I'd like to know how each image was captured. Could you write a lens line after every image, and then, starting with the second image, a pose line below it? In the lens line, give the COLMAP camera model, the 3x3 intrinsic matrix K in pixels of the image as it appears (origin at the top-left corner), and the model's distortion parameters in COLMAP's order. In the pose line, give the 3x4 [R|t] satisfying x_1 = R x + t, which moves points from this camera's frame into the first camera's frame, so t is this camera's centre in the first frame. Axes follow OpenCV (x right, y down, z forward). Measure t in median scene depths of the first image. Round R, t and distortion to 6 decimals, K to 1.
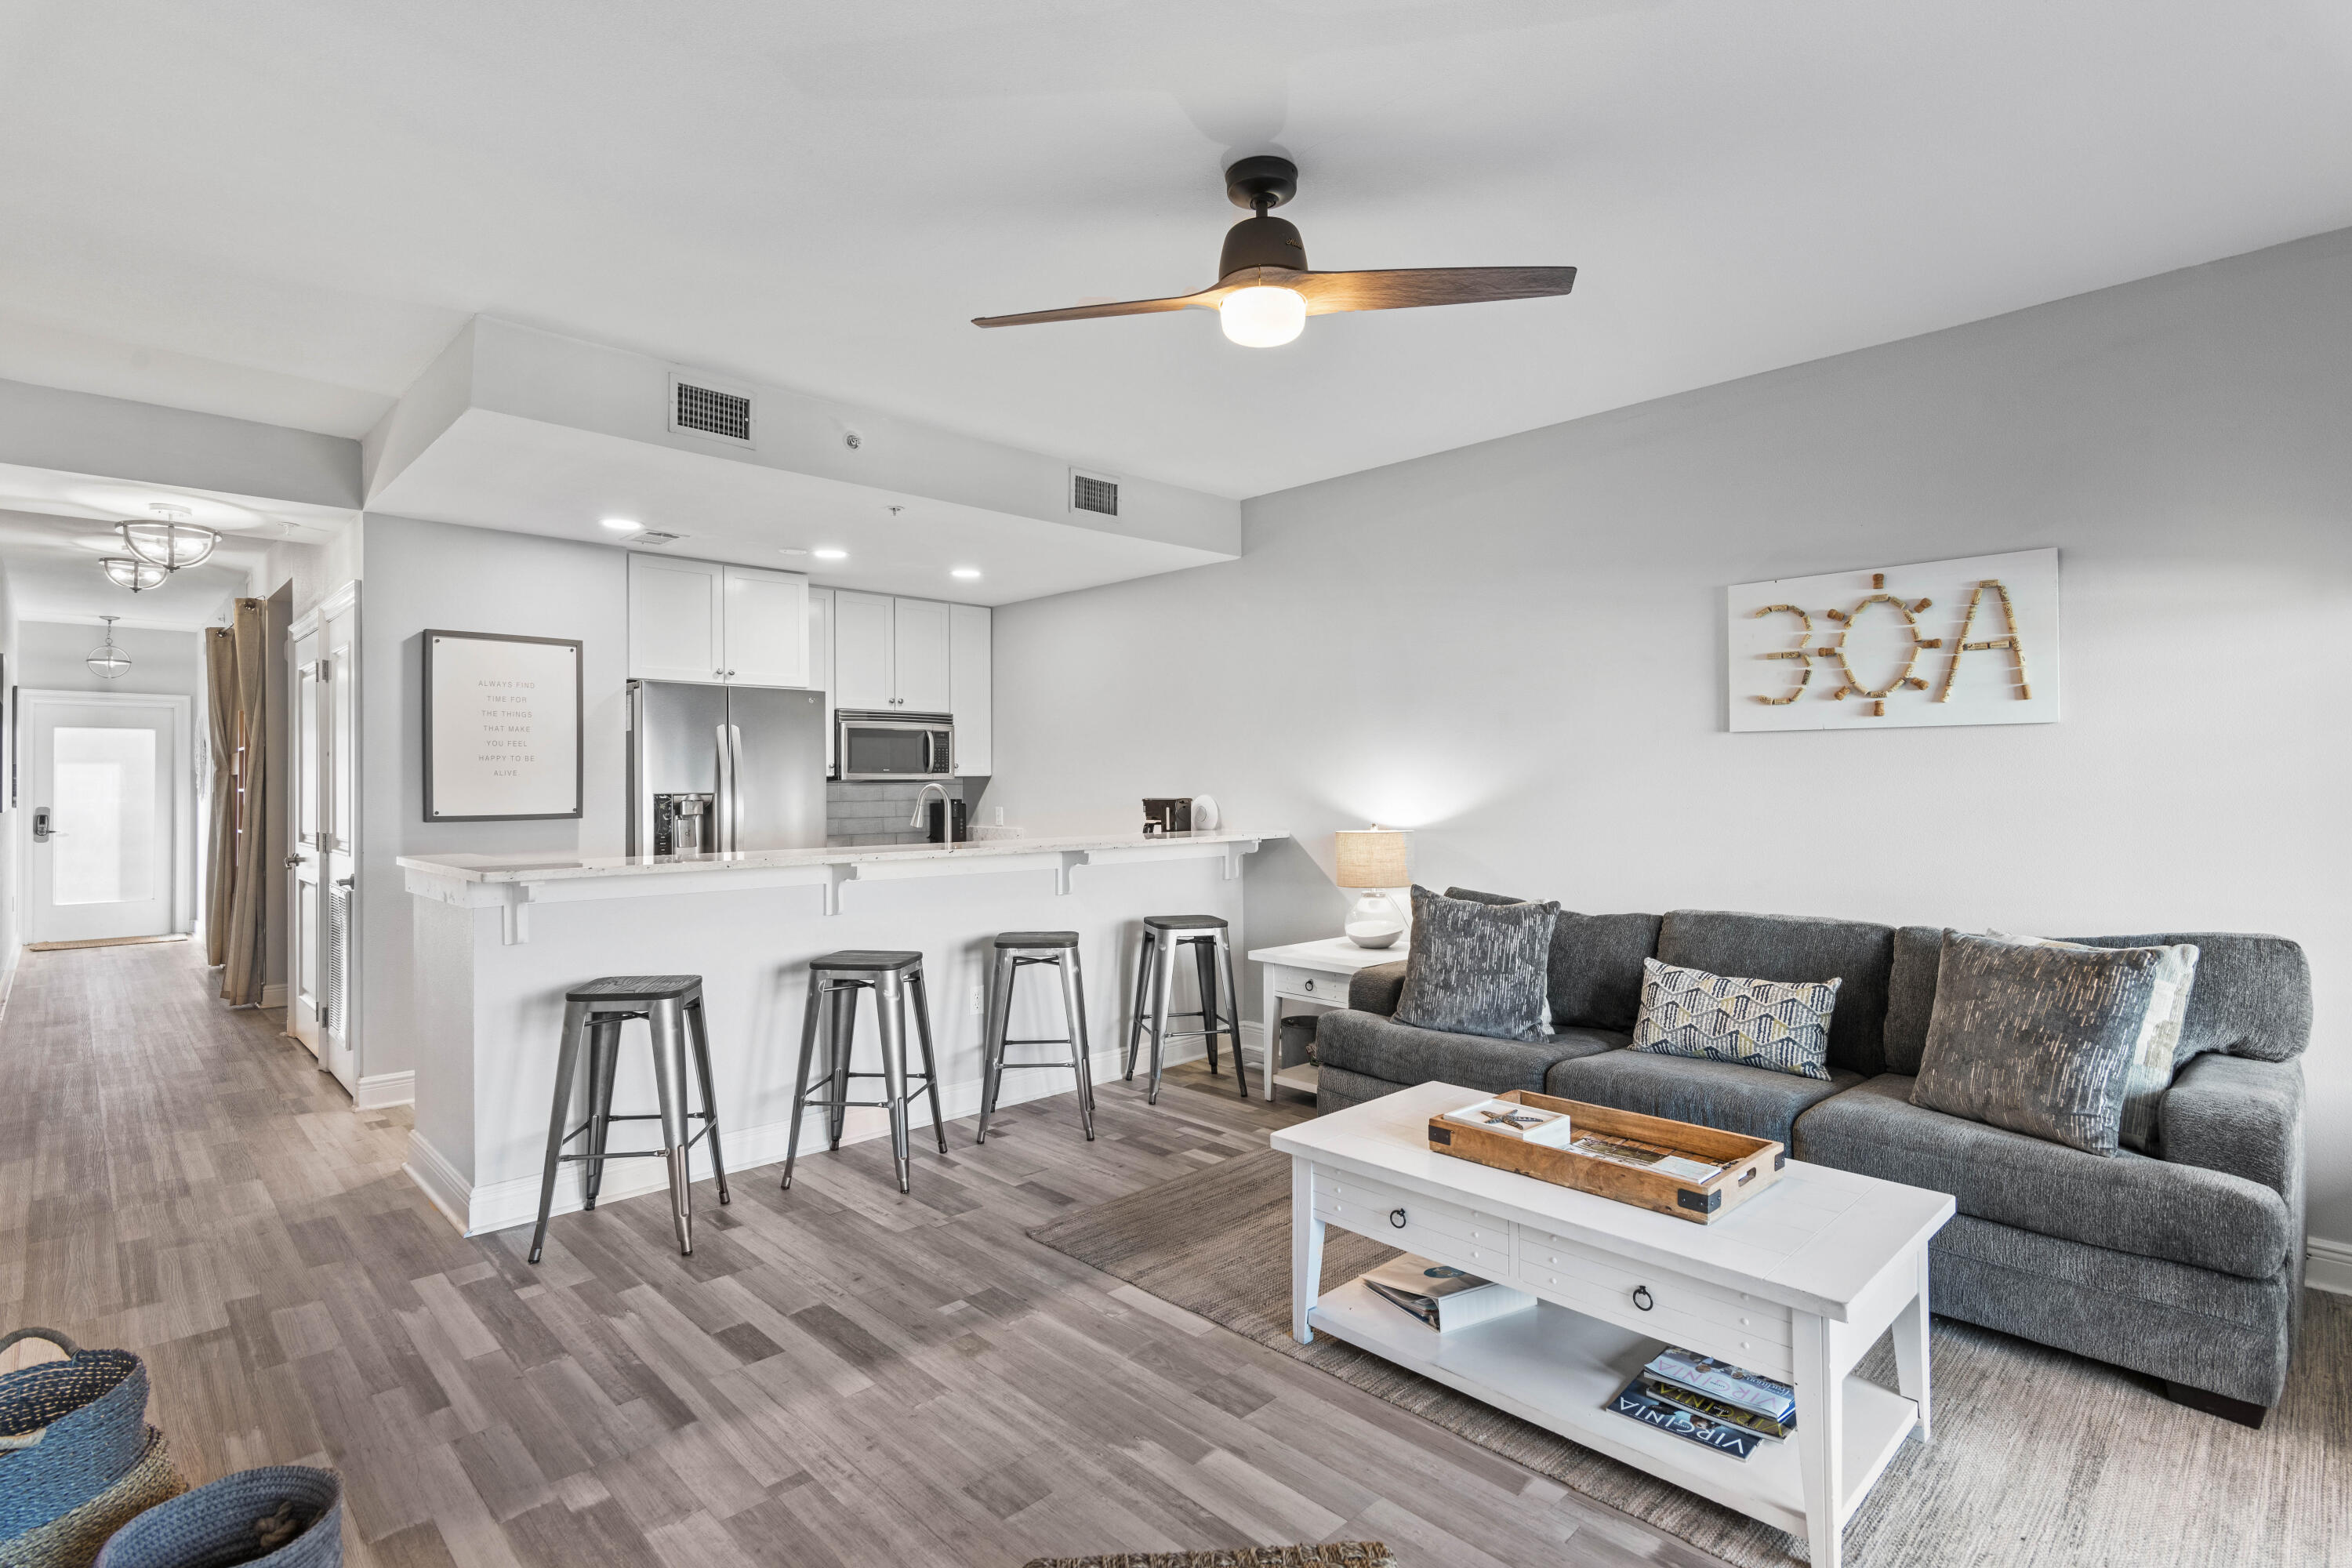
lens RADIAL K [[1147.8, 0, 1165.1], [0, 1147.8, 773.8], [0, 0, 1]] dist [0.003533, -0.001206]
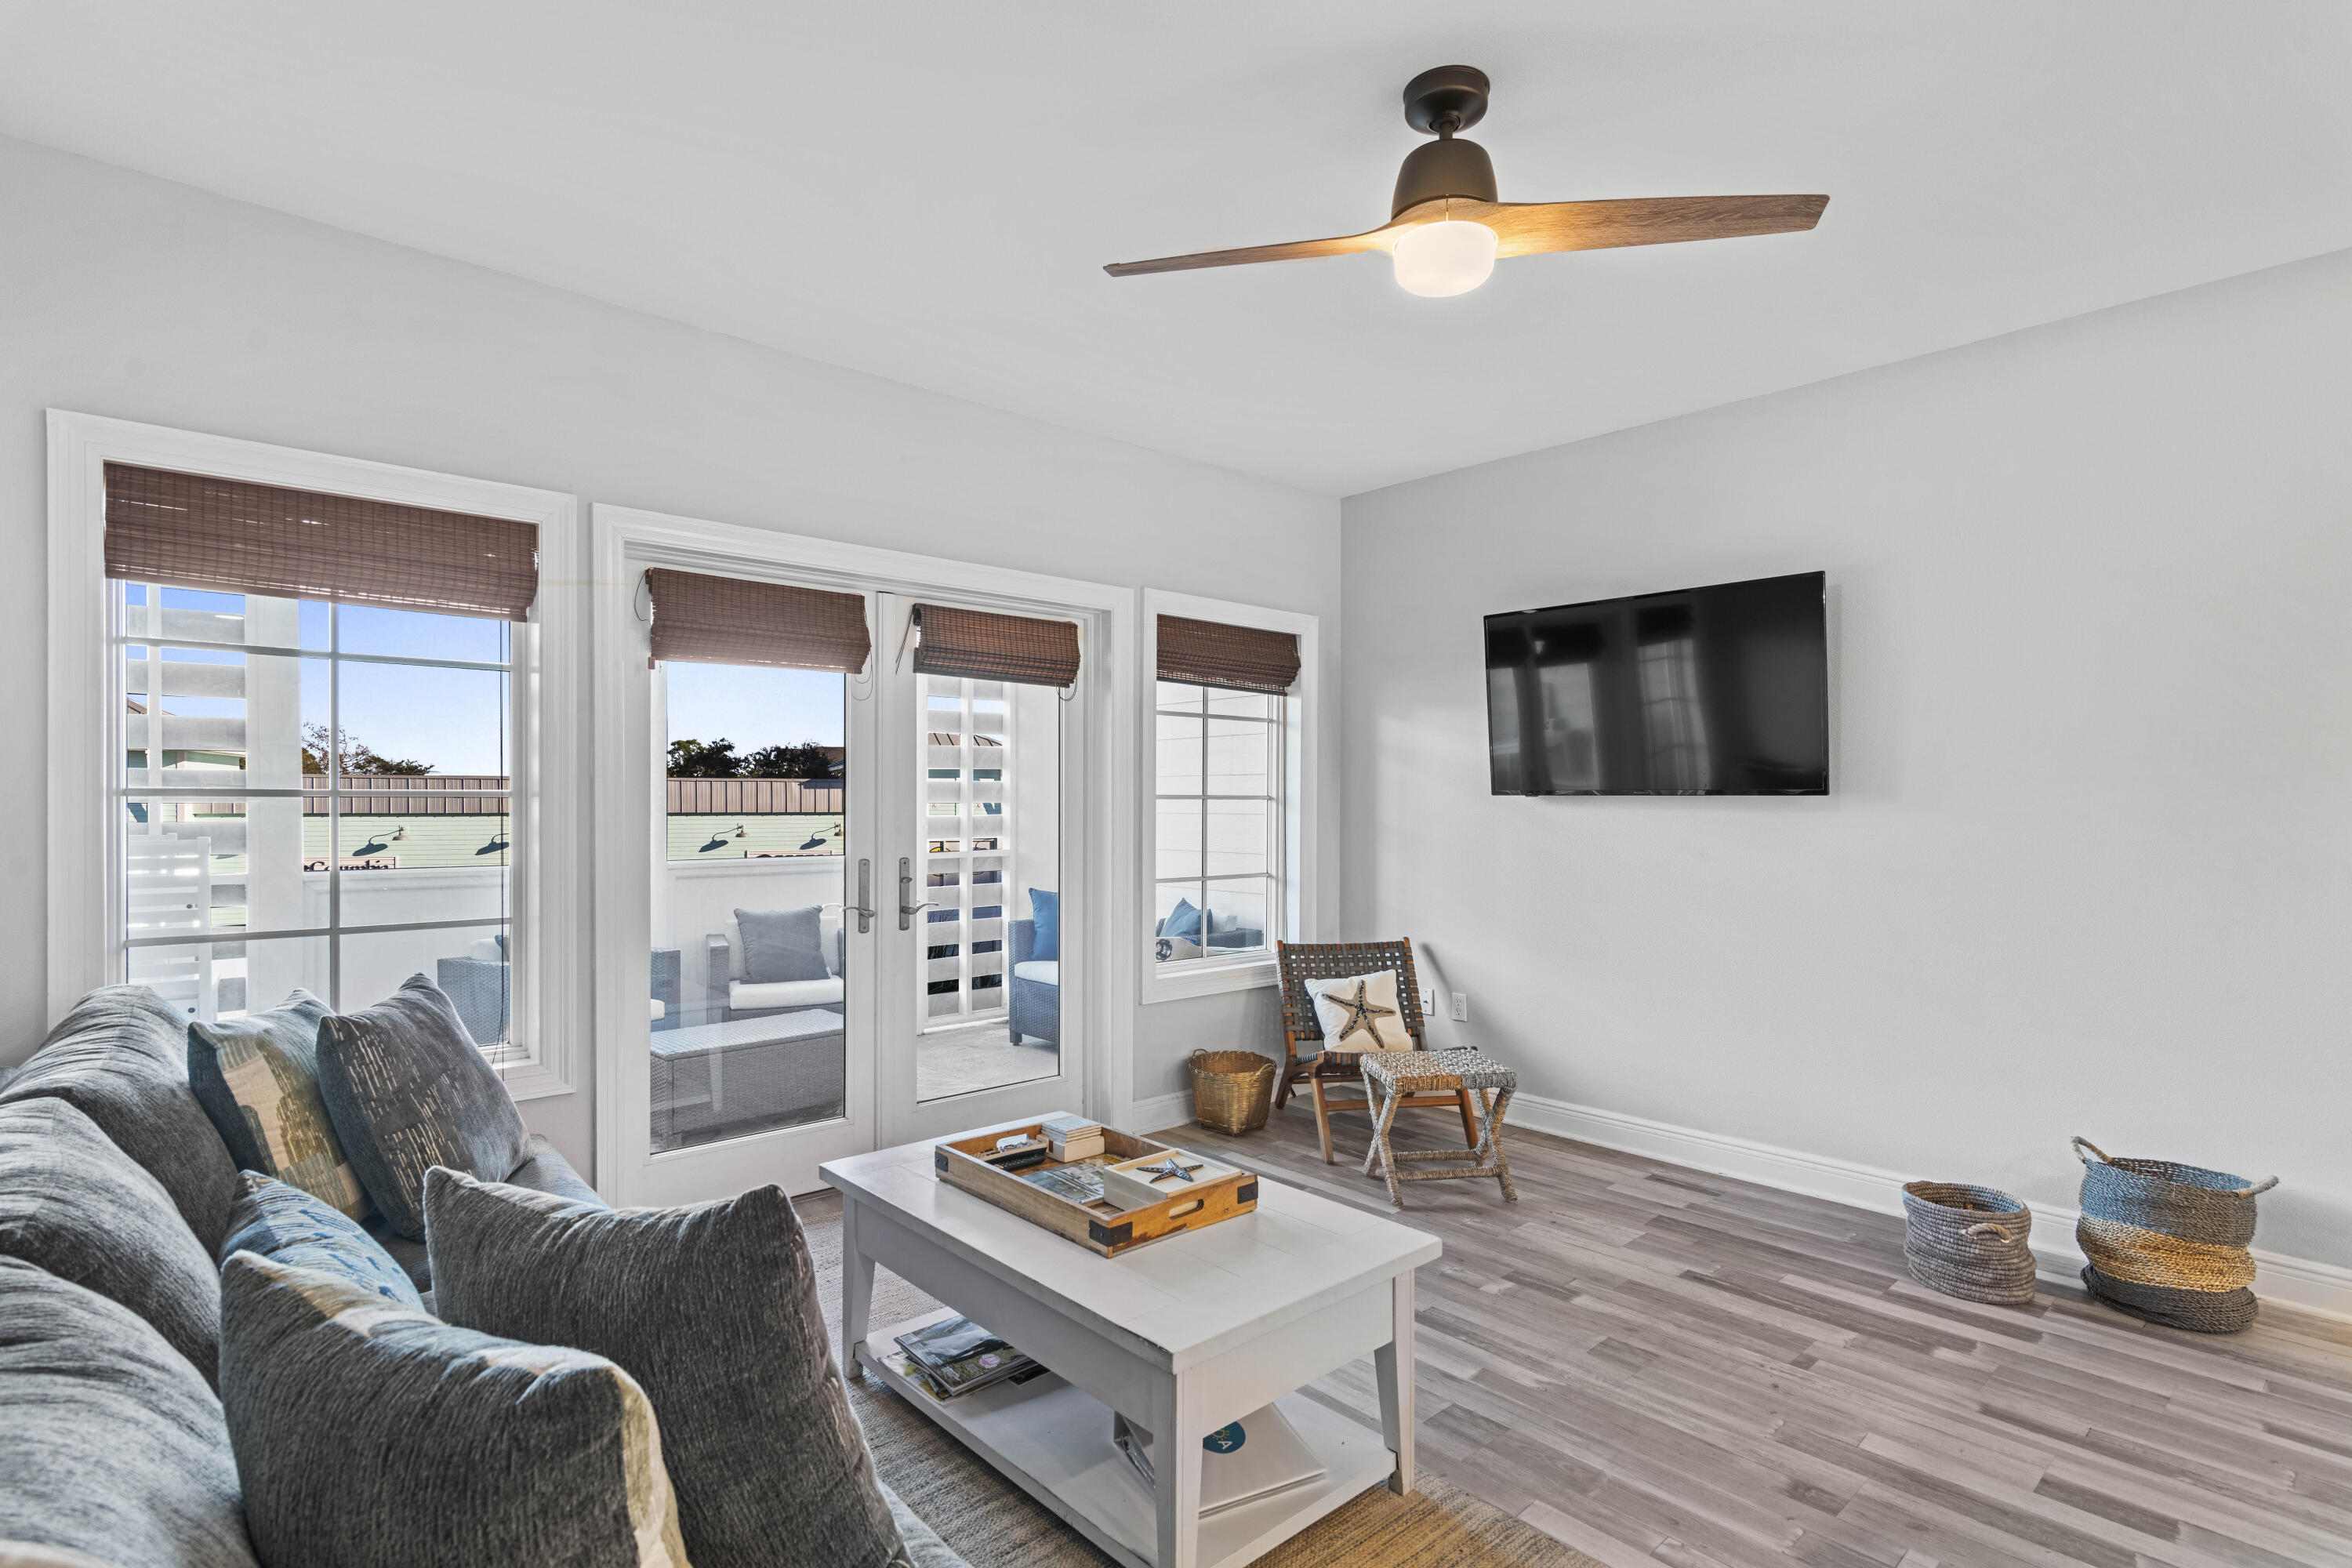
lens RADIAL K [[1147.8, 0, 1183.9], [0, 1147.8, 780.6], [0, 0, 1]] dist [0.003533, -0.001206]
pose [[-0.999721, 0.000566, 0.023602, 0.186324], [0.000033, 0.999746, -0.022550, 0.006884], [-0.023609, -0.022542, -0.999467, 1.333063]]
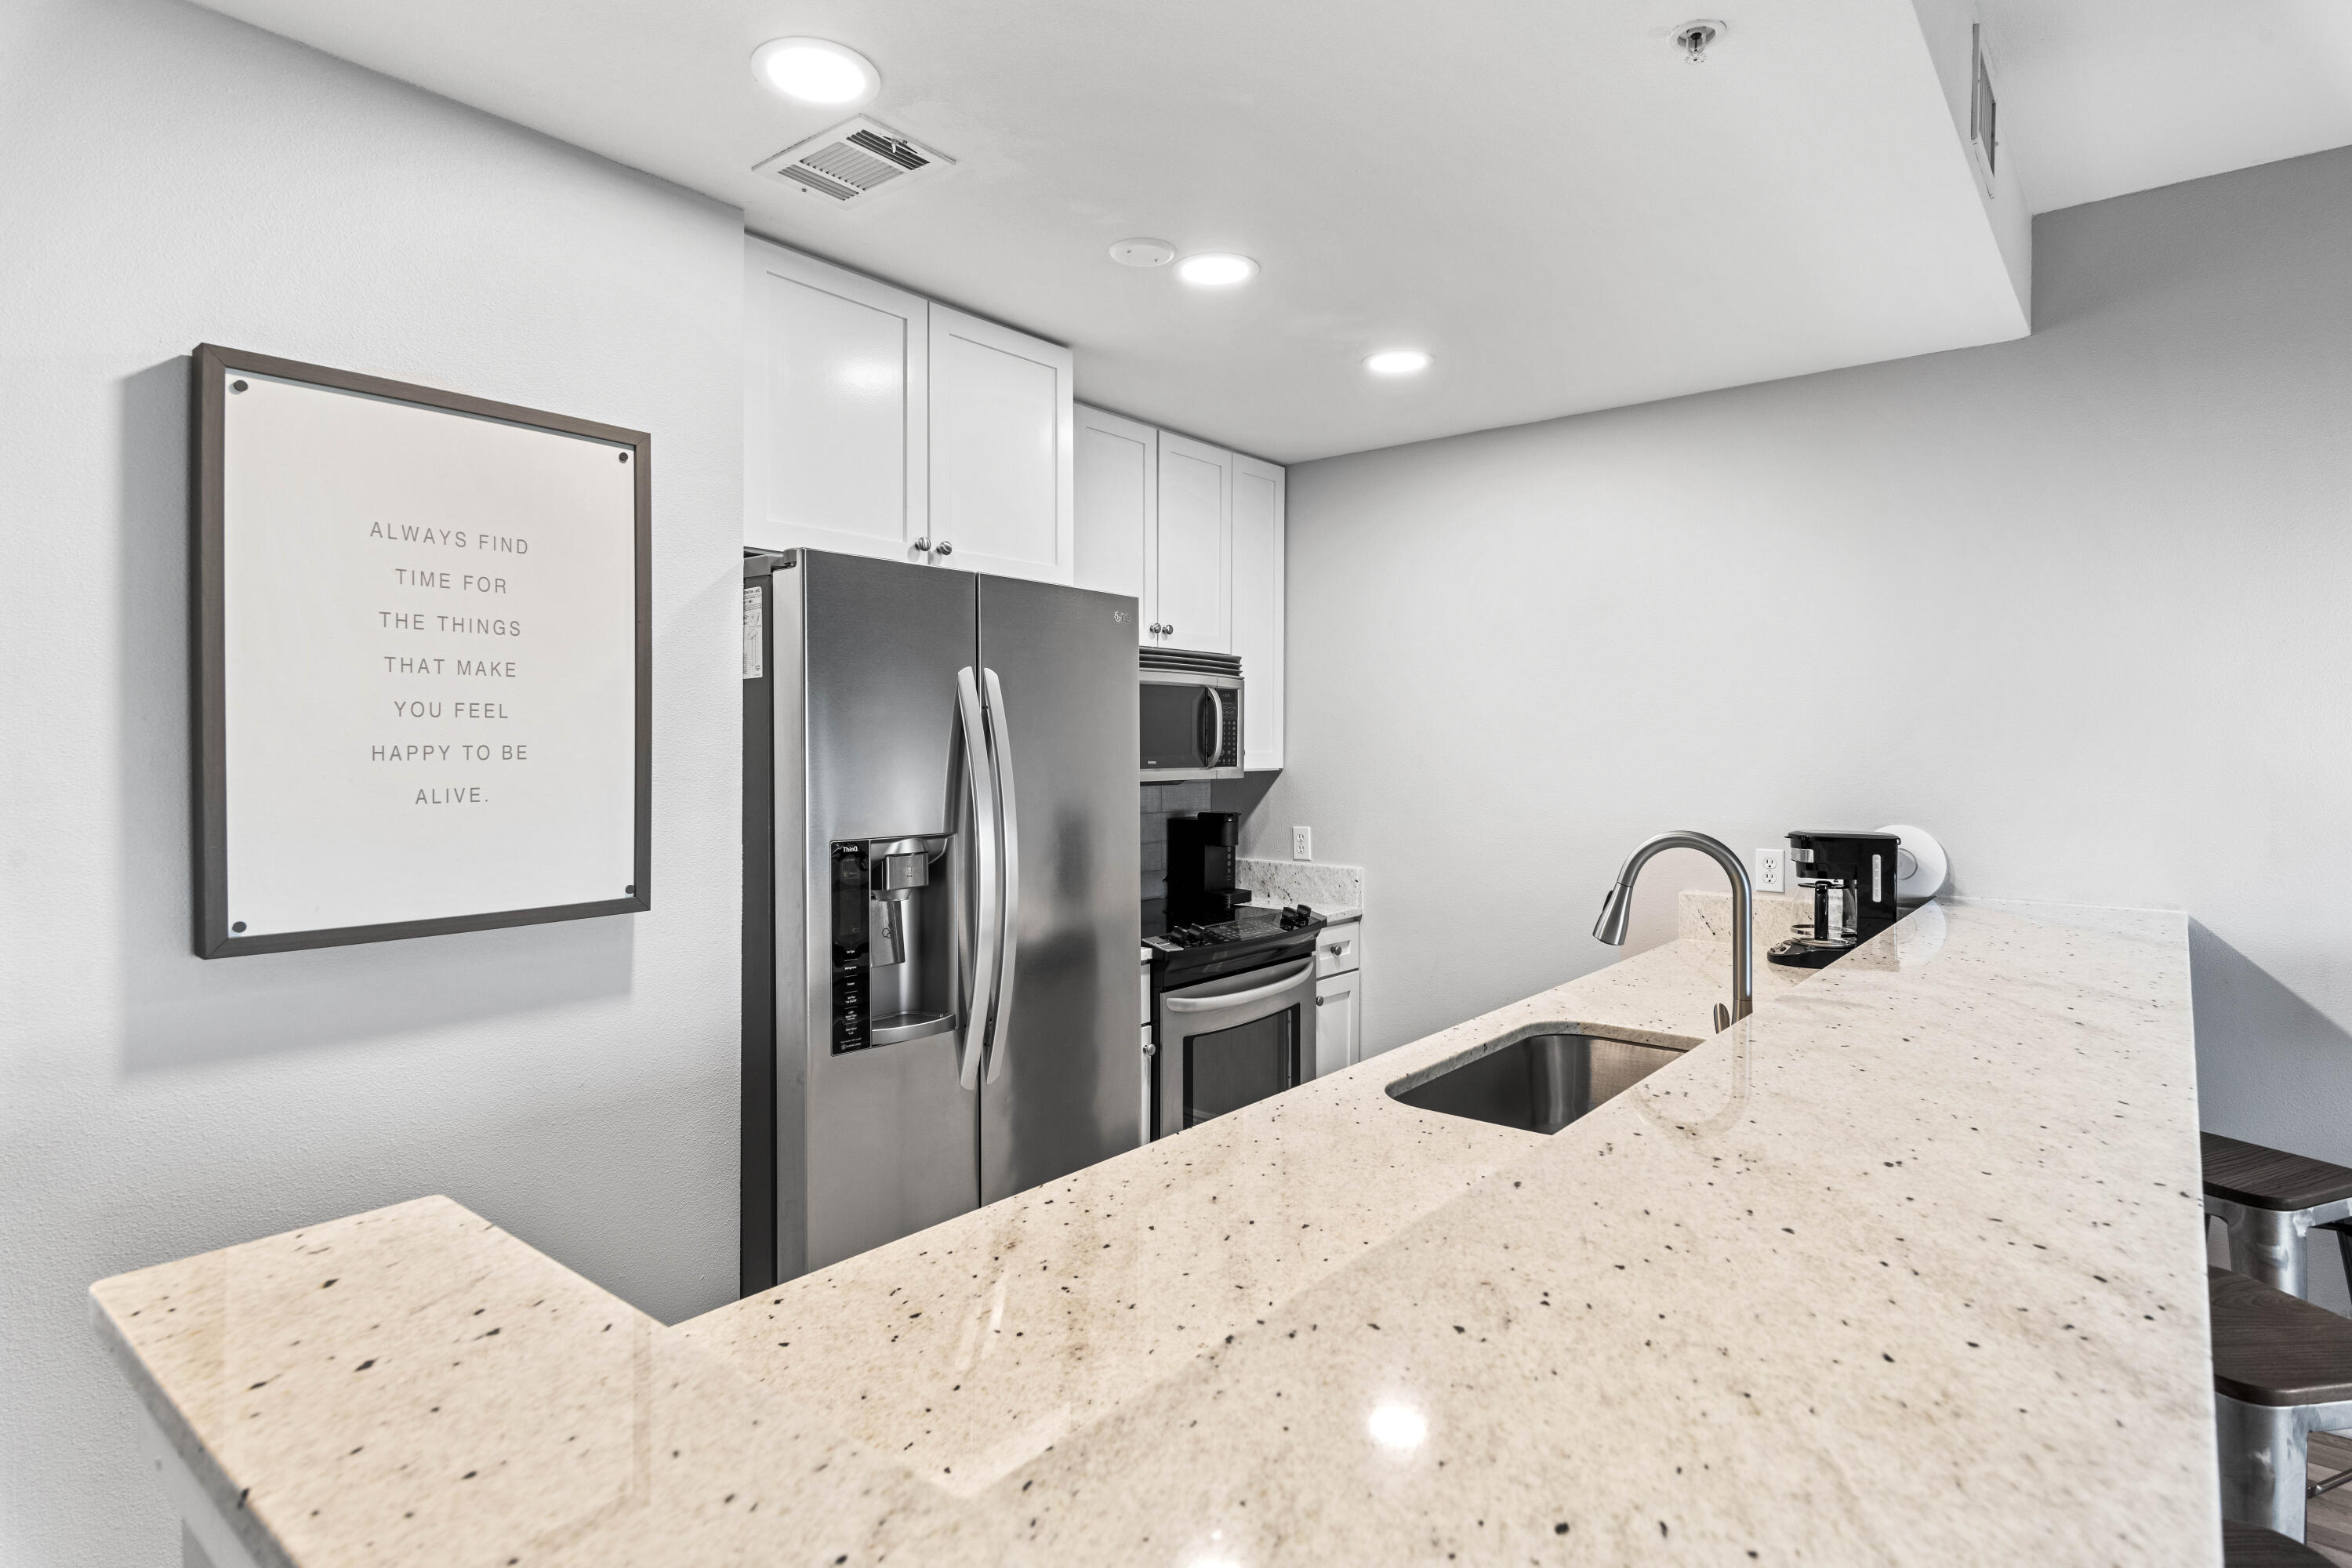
lens RADIAL K [[1223.3, 0, 1168.1], [0, 1223.3, 749.3], [0, 0, 1]] dist [0.000857, -0.000425]
pose [[0.992489, 0.004941, 0.122238, -0.544141], [-0.006353, 0.999917, 0.011168, -0.026856], [-0.122172, -0.011861, 0.992438, 0.819159]]
